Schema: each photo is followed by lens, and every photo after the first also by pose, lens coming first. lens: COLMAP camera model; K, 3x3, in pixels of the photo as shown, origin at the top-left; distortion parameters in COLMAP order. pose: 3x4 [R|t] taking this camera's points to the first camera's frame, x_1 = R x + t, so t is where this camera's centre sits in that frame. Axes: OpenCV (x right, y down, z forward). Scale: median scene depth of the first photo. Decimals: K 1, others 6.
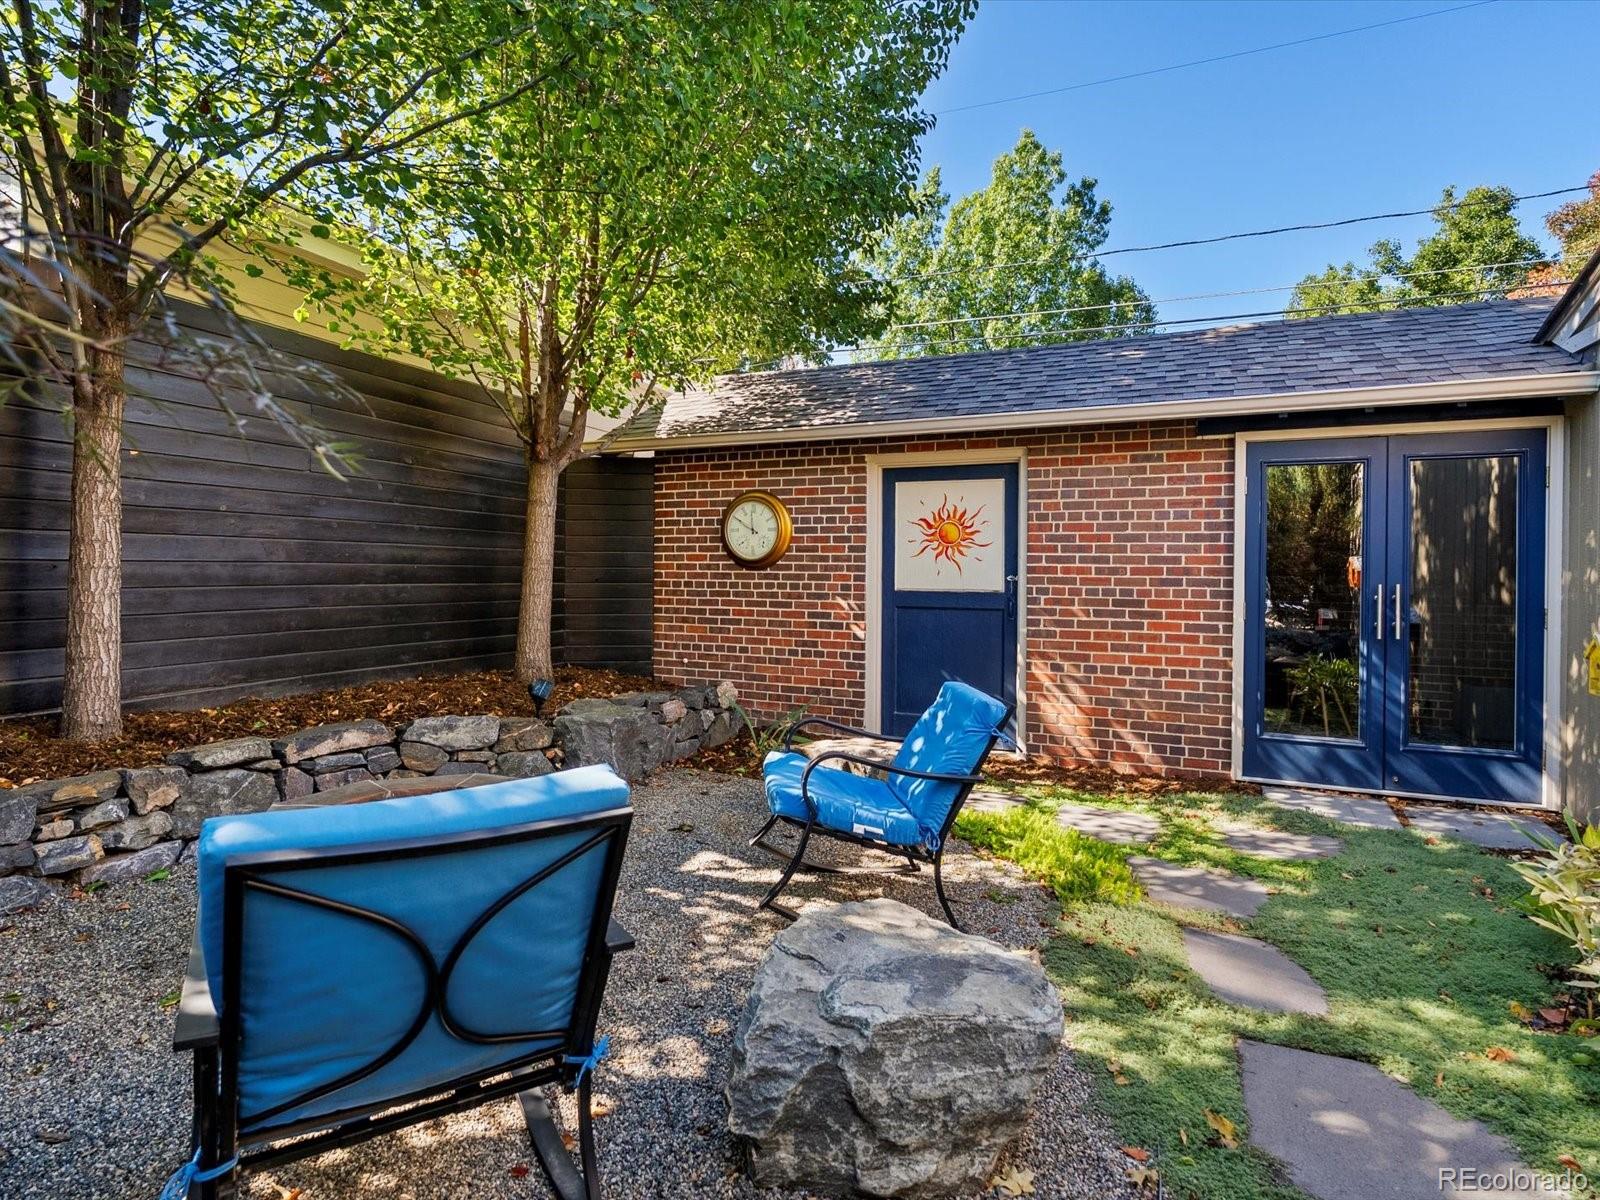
lens RADIAL K [[829.4, 0, 789.2], [0, 829.4, 575.1], [0, 0, 1]] dist [-0.002478, -0.000284]
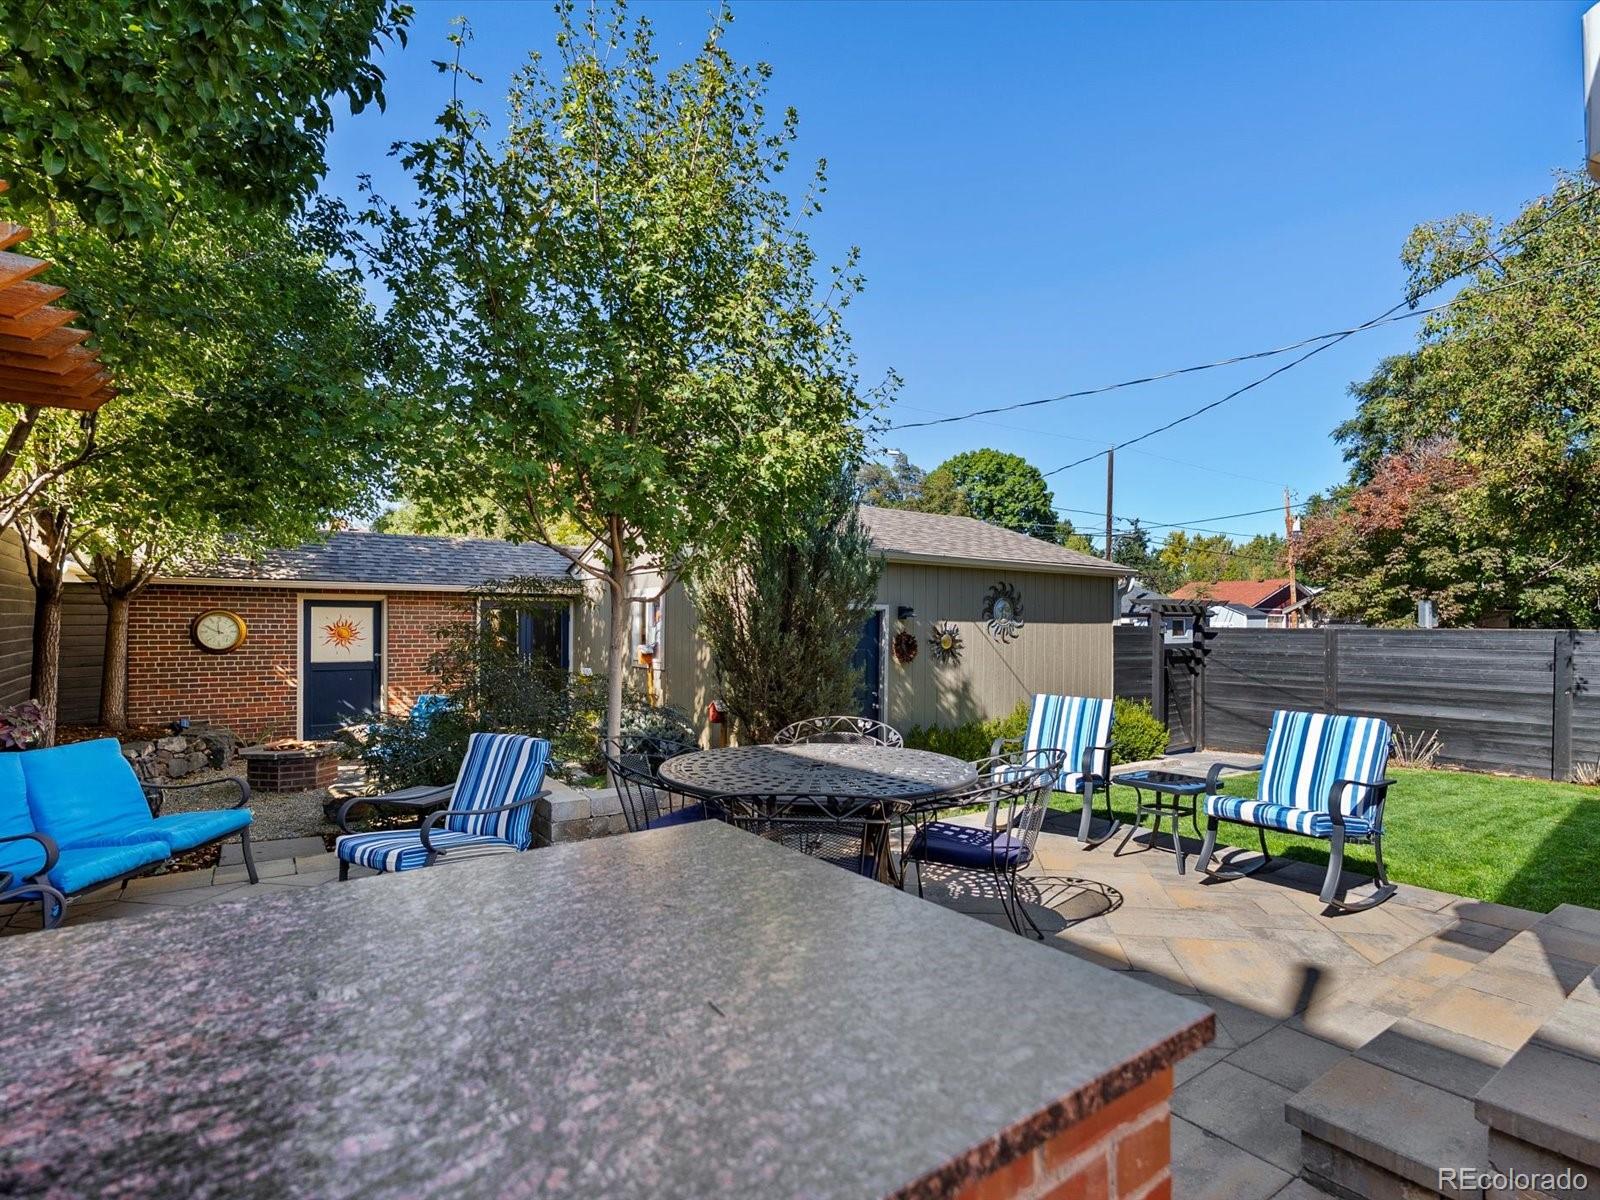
lens RADIAL K [[808.1, 0, 803.5], [0, 808.1, 624.8], [0, 0, 1]] dist [-0.005367, 0.000066]
pose [[0.505622, -0.010106, 0.862696, -1.059941], [0.000718, 0.999936, 0.011293, -0.104643], [-0.862755, -0.005091, 0.505596, -1.091941]]
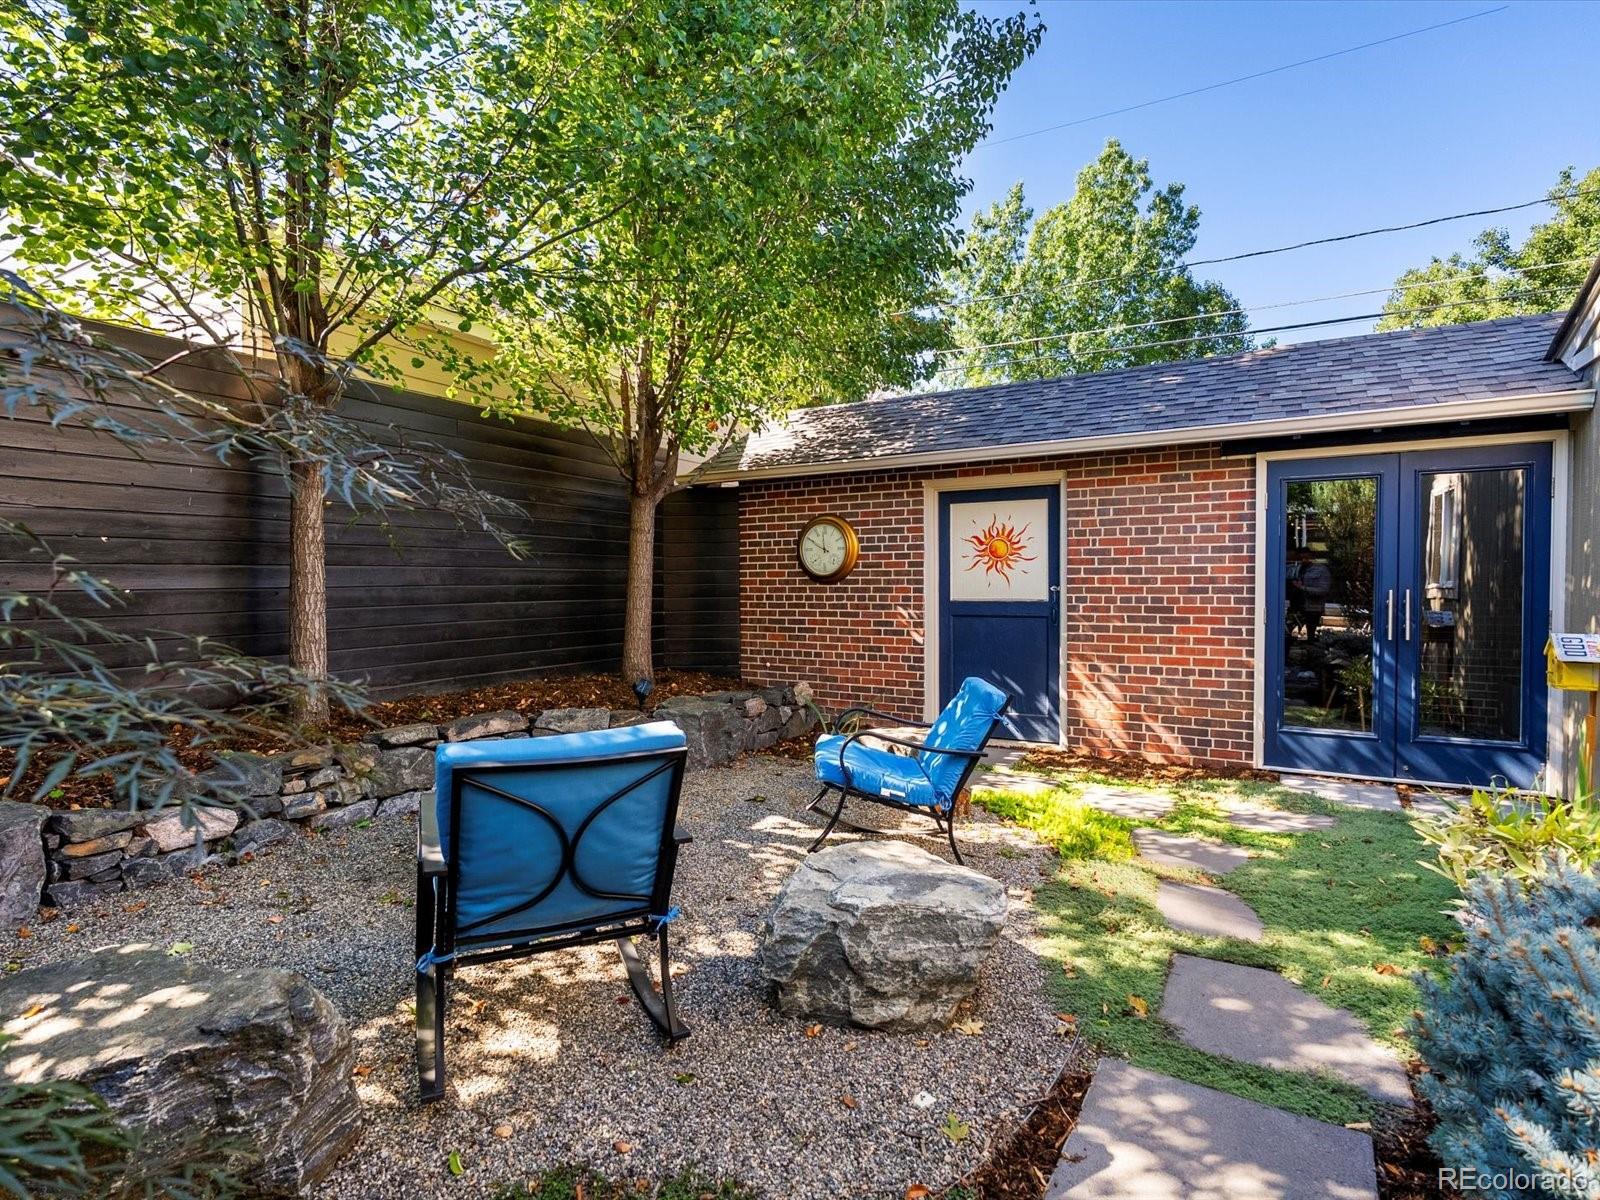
lens RADIAL K [[806.7, 0, 800.0], [0, 806.7, 600.0], [0, 0, 1]] dist [-0.003883, 0.000476]
pose [[0.994176, -0.013828, -0.106880, 0.048008], [0.015730, 0.999732, 0.016977, -0.004944], [0.106617, -0.018559, 0.994127, -0.122257]]
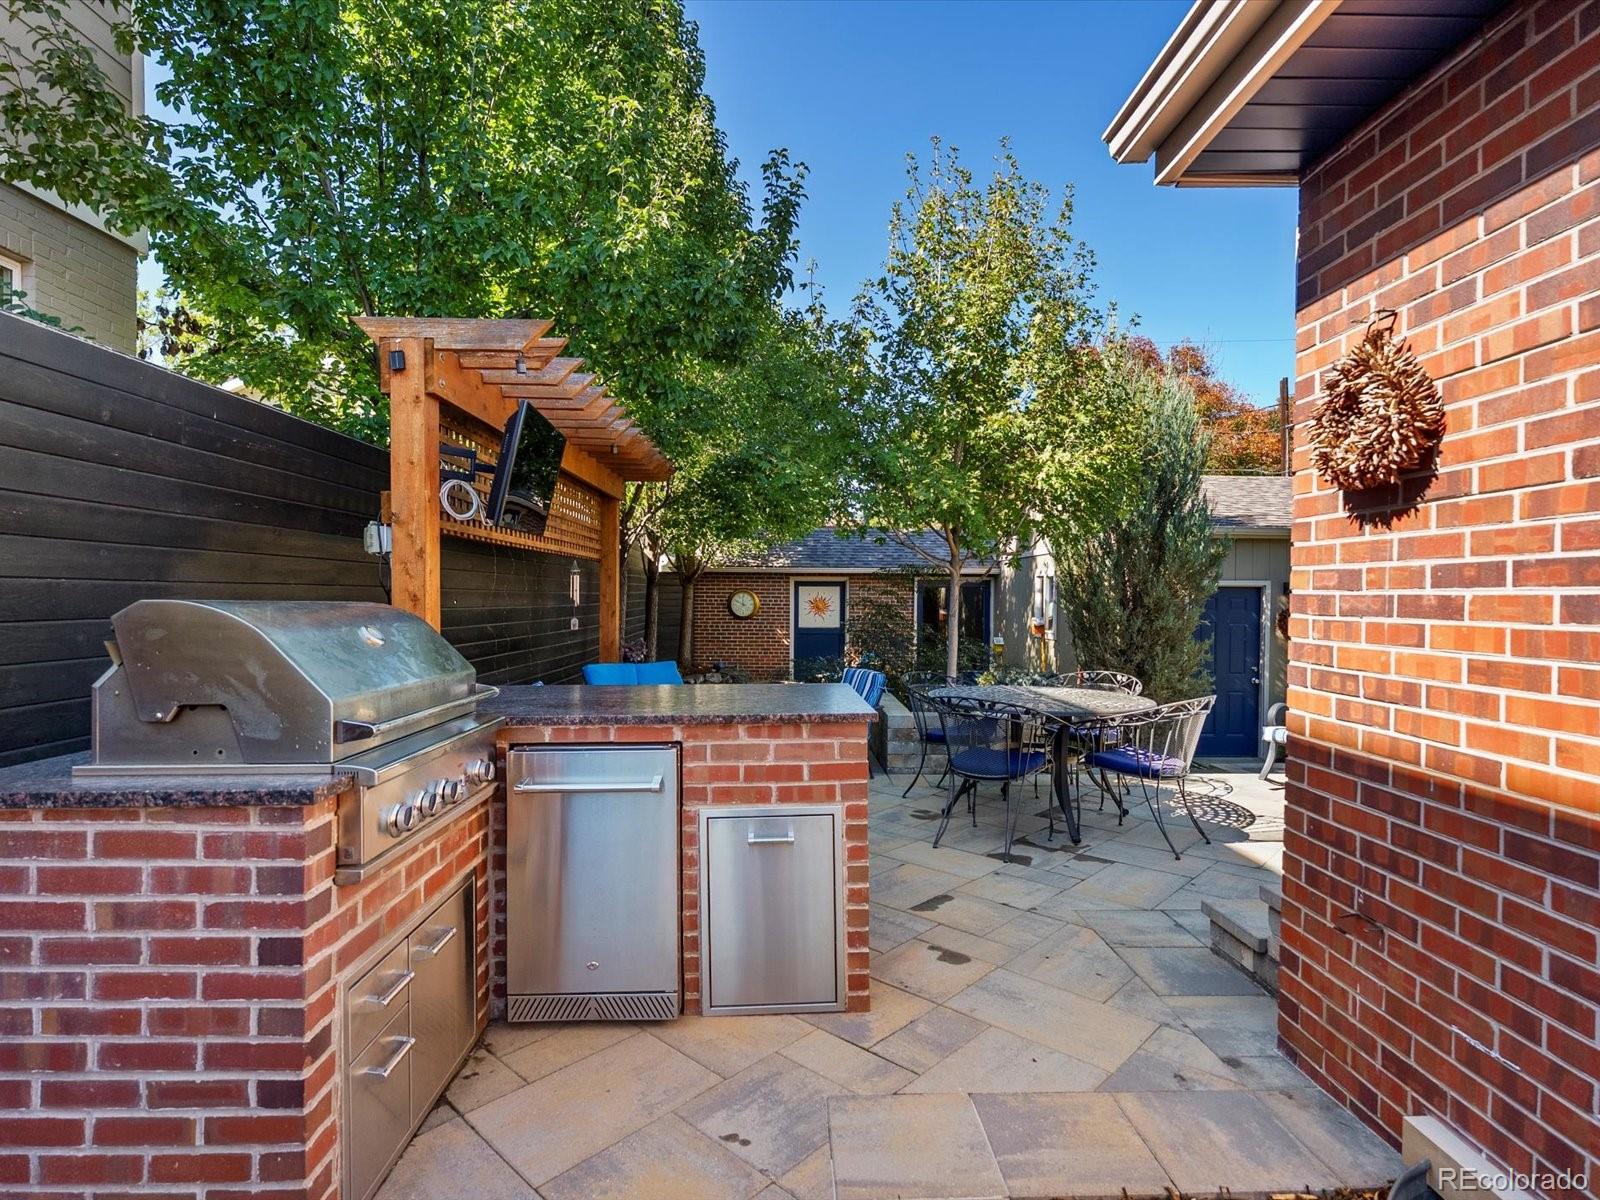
lens RADIAL K [[806.7, 0, 800.0], [0, 806.7, 600.0], [0, 0, 1]] dist [-0.003883, 0.000476]
pose [[0.898267, -0.006901, 0.439395, -1.150667], [0.003641, 0.999959, 0.008261, -0.104419], [-0.439434, -0.005821, 0.898256, -1.504535]]
